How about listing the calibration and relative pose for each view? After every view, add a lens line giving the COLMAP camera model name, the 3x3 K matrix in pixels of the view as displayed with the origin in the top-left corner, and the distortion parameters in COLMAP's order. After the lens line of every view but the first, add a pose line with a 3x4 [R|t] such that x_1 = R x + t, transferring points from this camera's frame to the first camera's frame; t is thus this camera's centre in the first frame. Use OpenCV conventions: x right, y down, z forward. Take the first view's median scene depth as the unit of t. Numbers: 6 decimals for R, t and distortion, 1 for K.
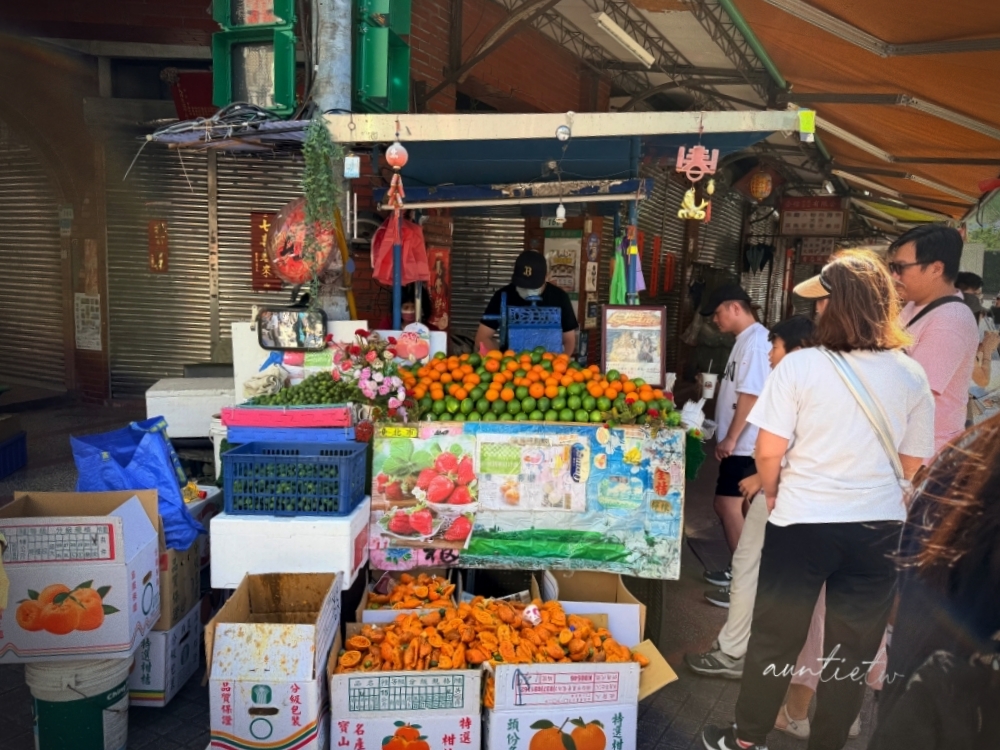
lens RADIAL K [[765.0, 0, 500.0], [0, 765.0, 375.0], [0, 0, 1]] dist [0.093329, -0.172286]
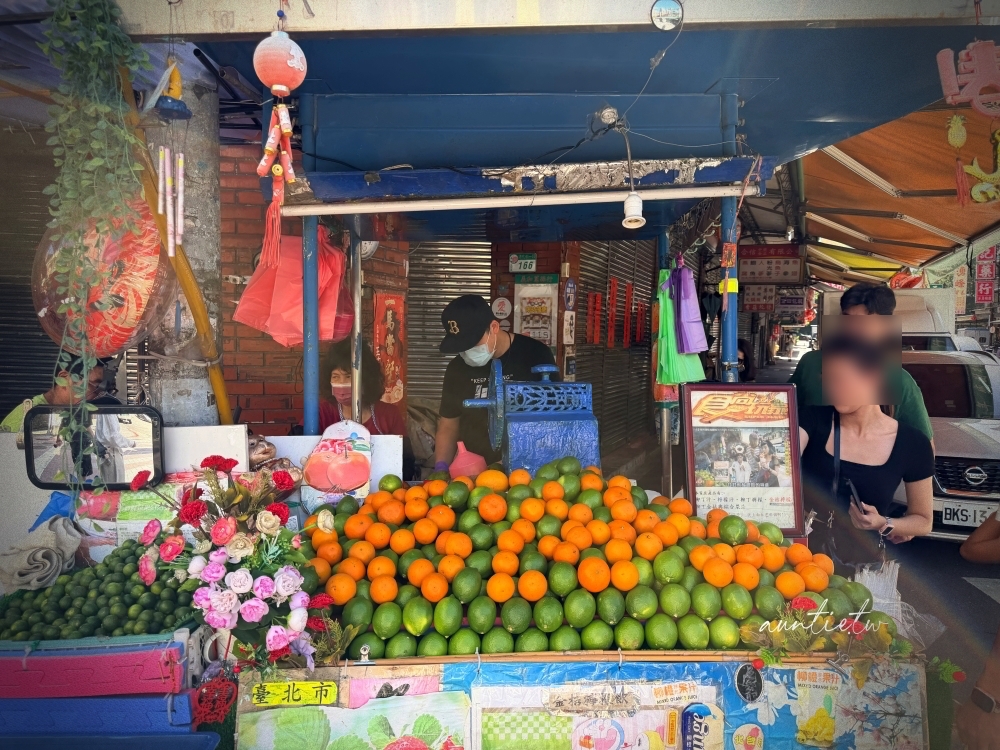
lens RADIAL K [[765.0, 0, 500.0], [0, 765.0, 375.0], [0, 0, 1]] dist [0.093329, -0.172286]
pose [[0.998137, -0.017250, 0.058529, -0.033556], [0.021015, 0.997707, -0.064329, -0.068661], [-0.057285, 0.065440, 0.996211, 0.480033]]
